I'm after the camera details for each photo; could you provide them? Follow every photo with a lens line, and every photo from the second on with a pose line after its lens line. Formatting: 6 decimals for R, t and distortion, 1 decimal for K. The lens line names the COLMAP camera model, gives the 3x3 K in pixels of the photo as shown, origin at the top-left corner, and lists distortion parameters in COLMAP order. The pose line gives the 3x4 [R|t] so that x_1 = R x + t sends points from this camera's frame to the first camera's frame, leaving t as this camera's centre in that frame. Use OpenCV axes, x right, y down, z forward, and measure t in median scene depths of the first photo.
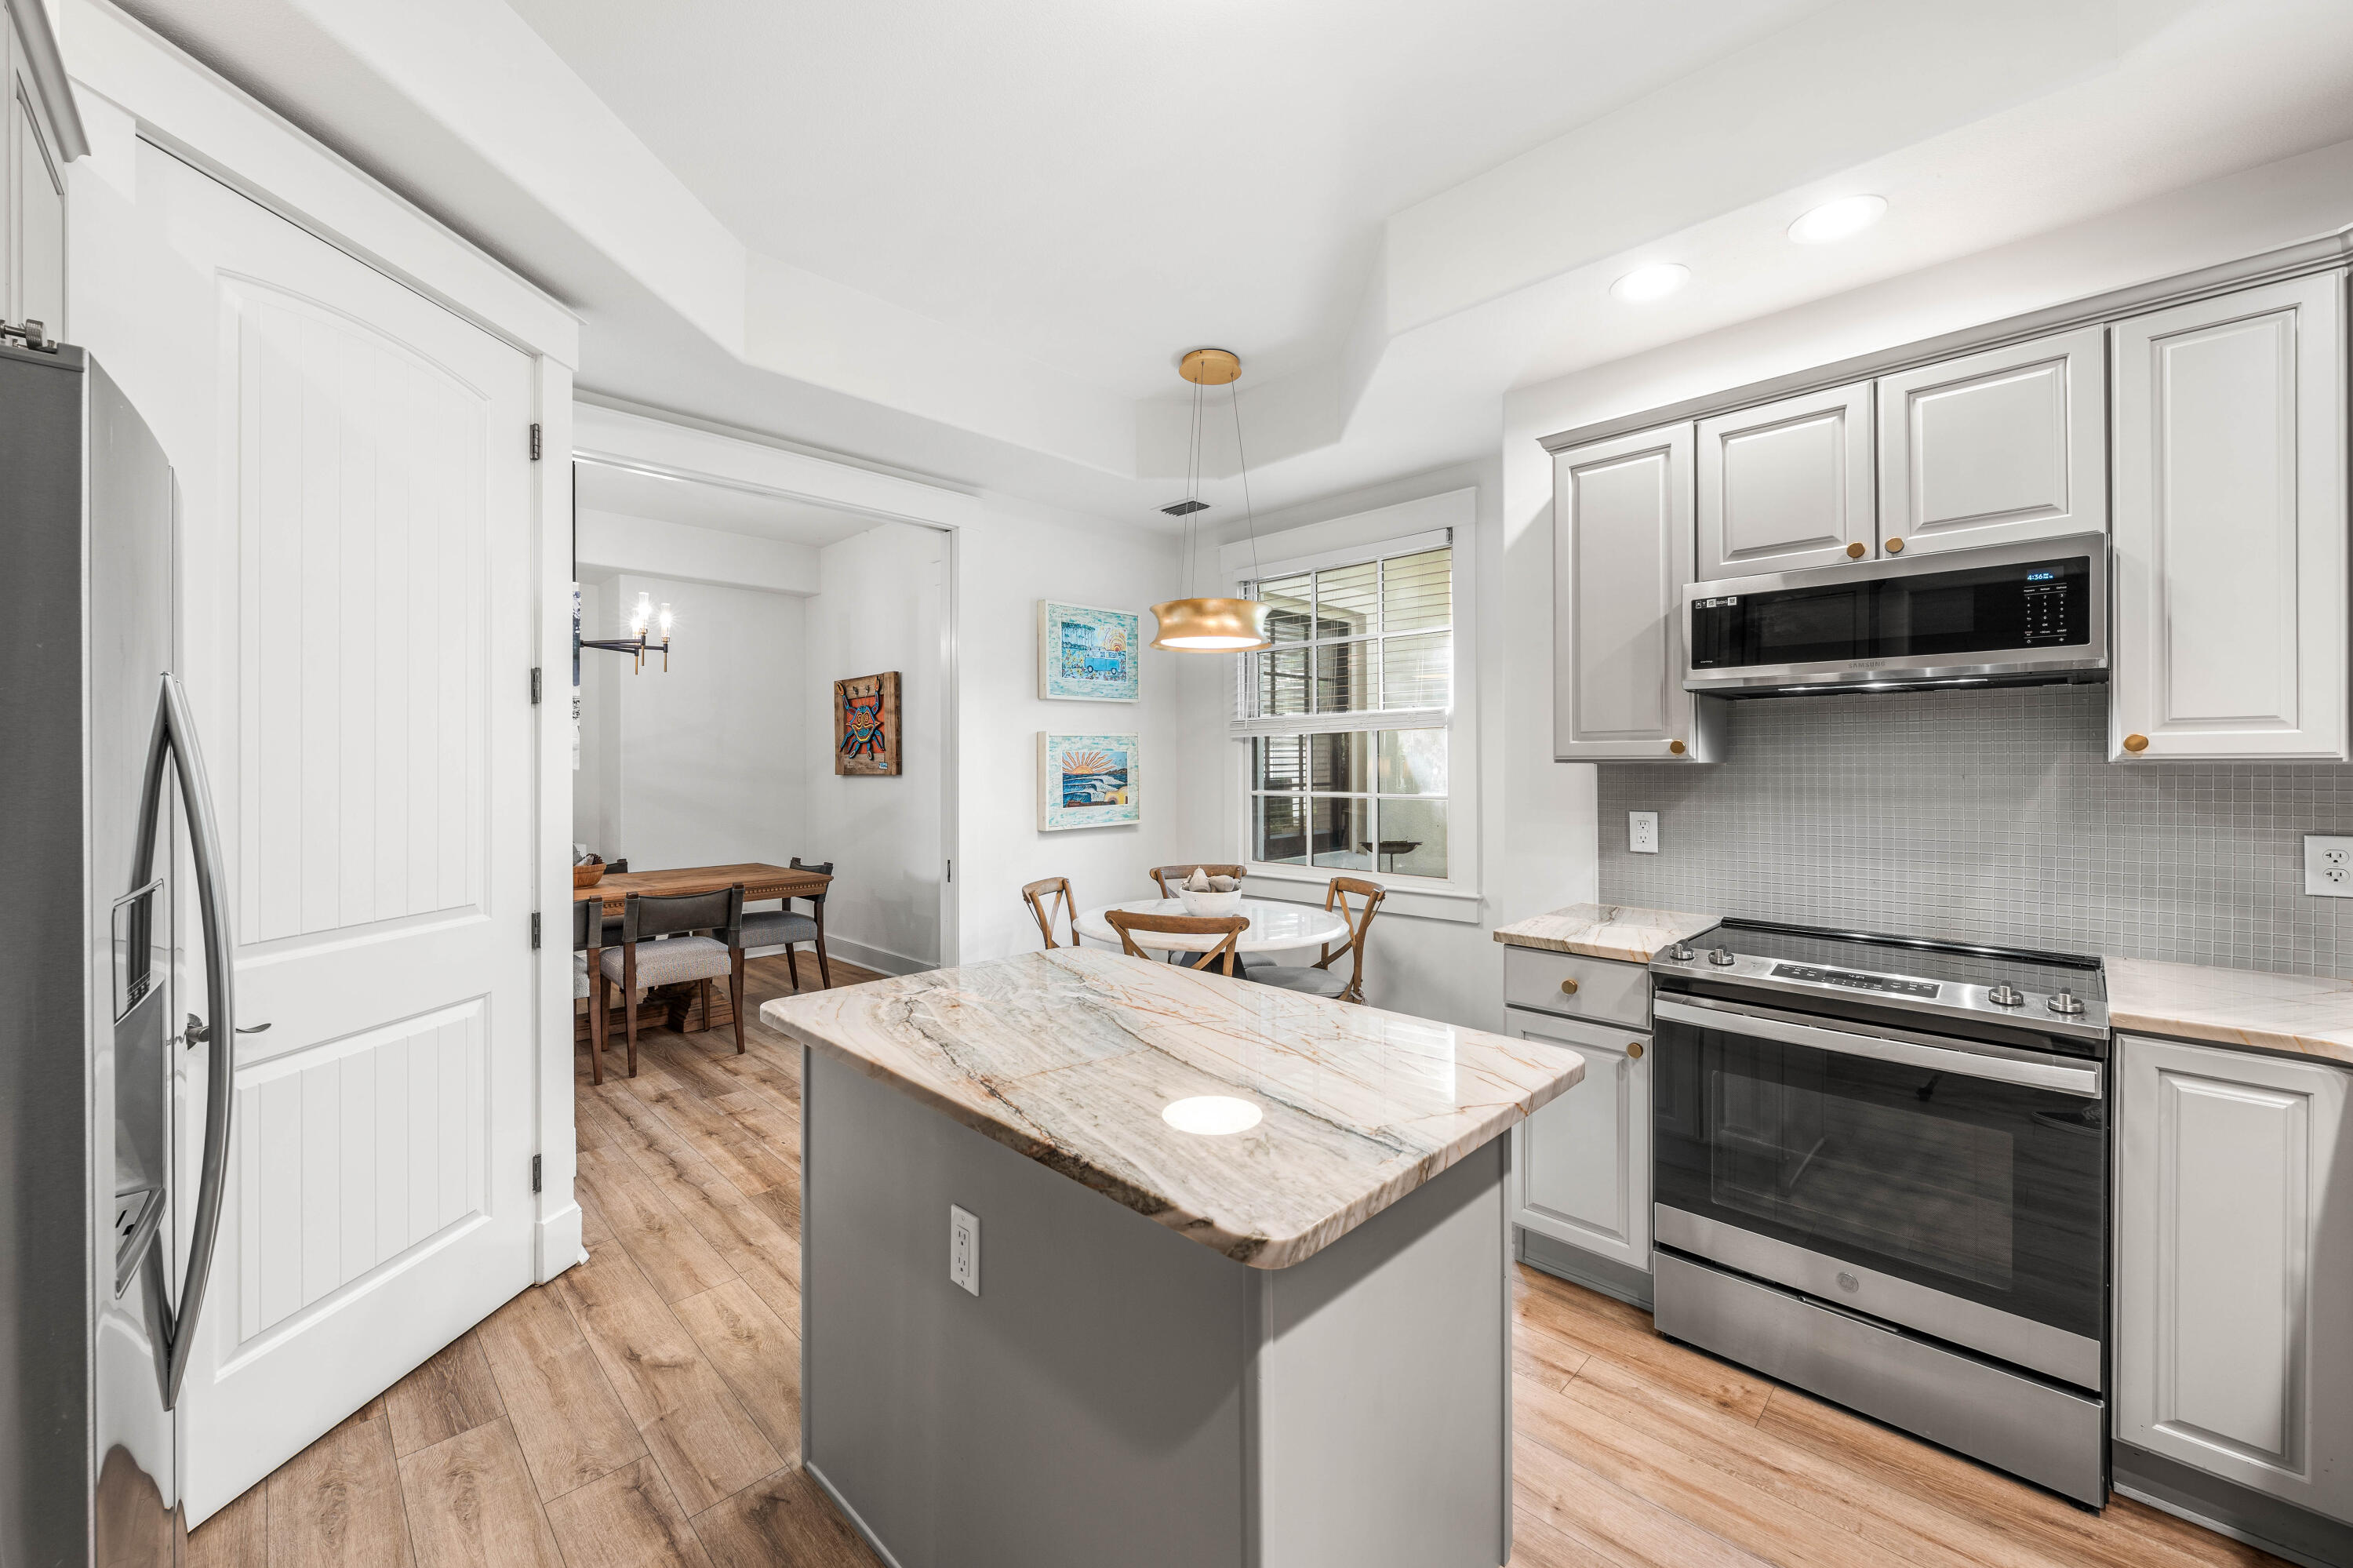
lens RADIAL K [[913.4, 0, 1177.9], [0, 913.4, 761.1], [0, 0, 1]] dist [-0.003573, -0.000248]
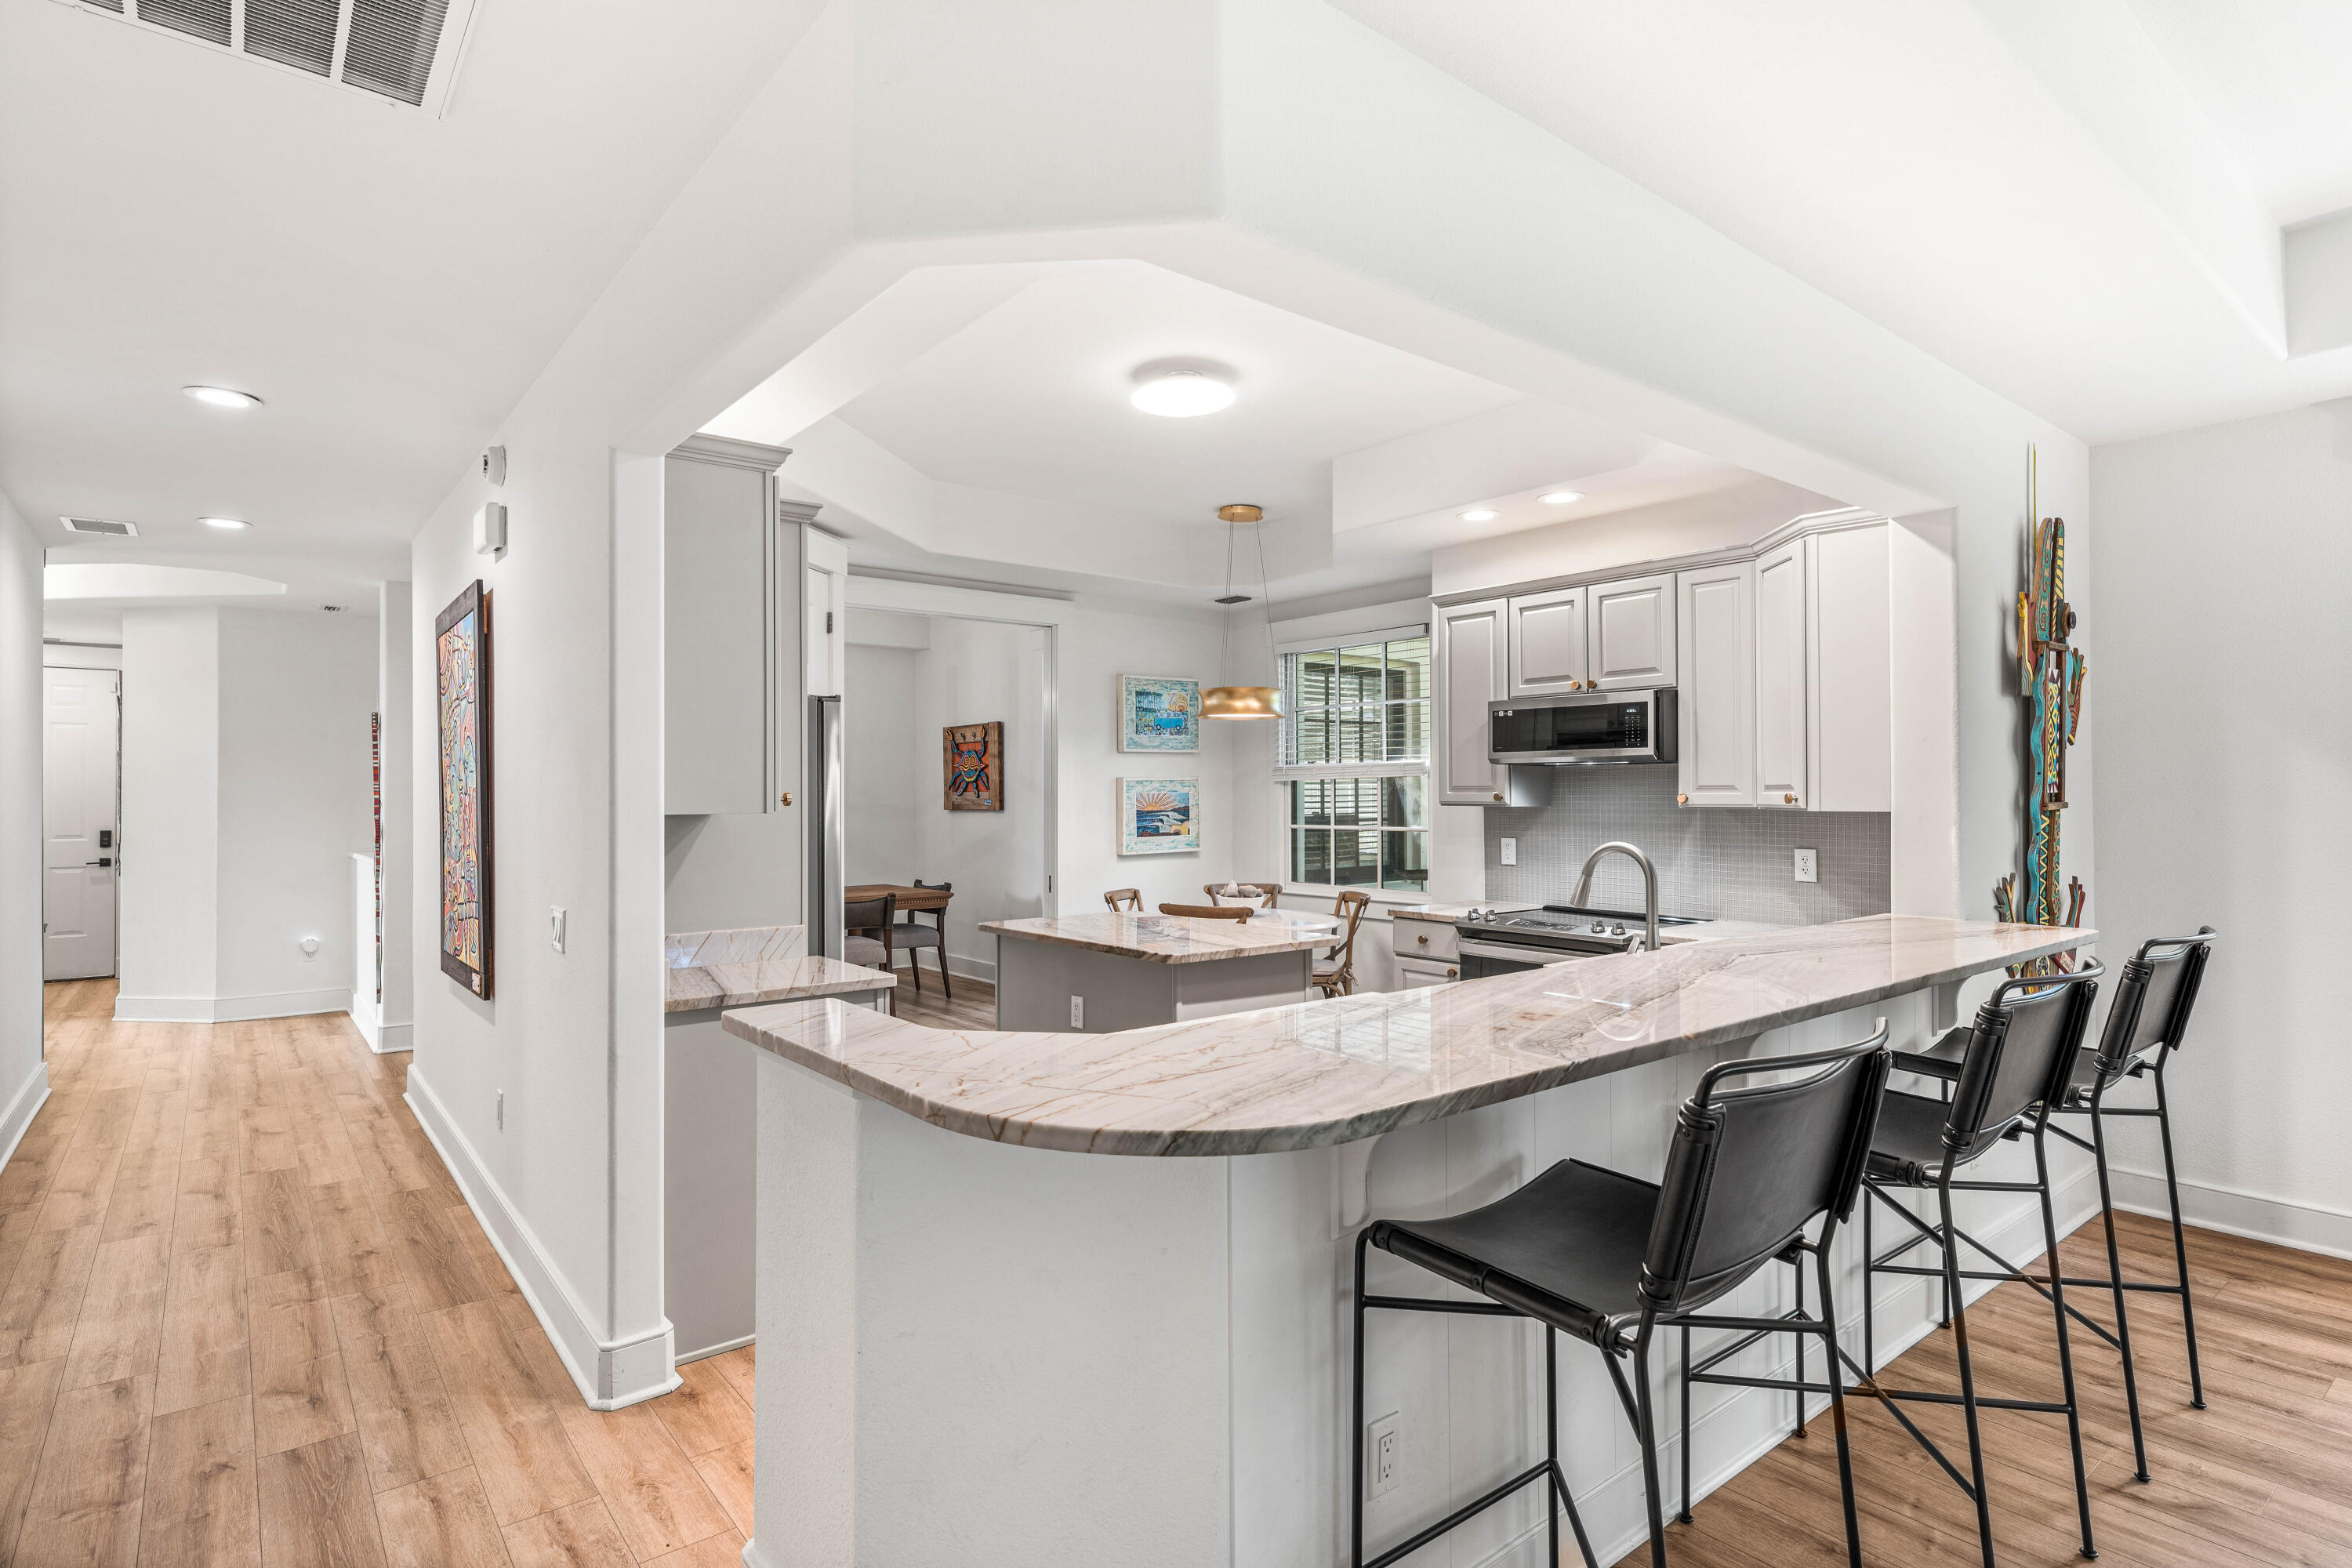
lens RADIAL K [[1183.2, 0, 1178.2], [0, 1183.2, 780.4], [0, 0, 1]] dist [-0.009127, 0.000603]
pose [[0.993759, -0.000843, -0.111544, 0.208233], [0.000067, 0.999976, -0.006966, -0.029792], [0.111548, 0.006915, 0.993735, -1.137347]]
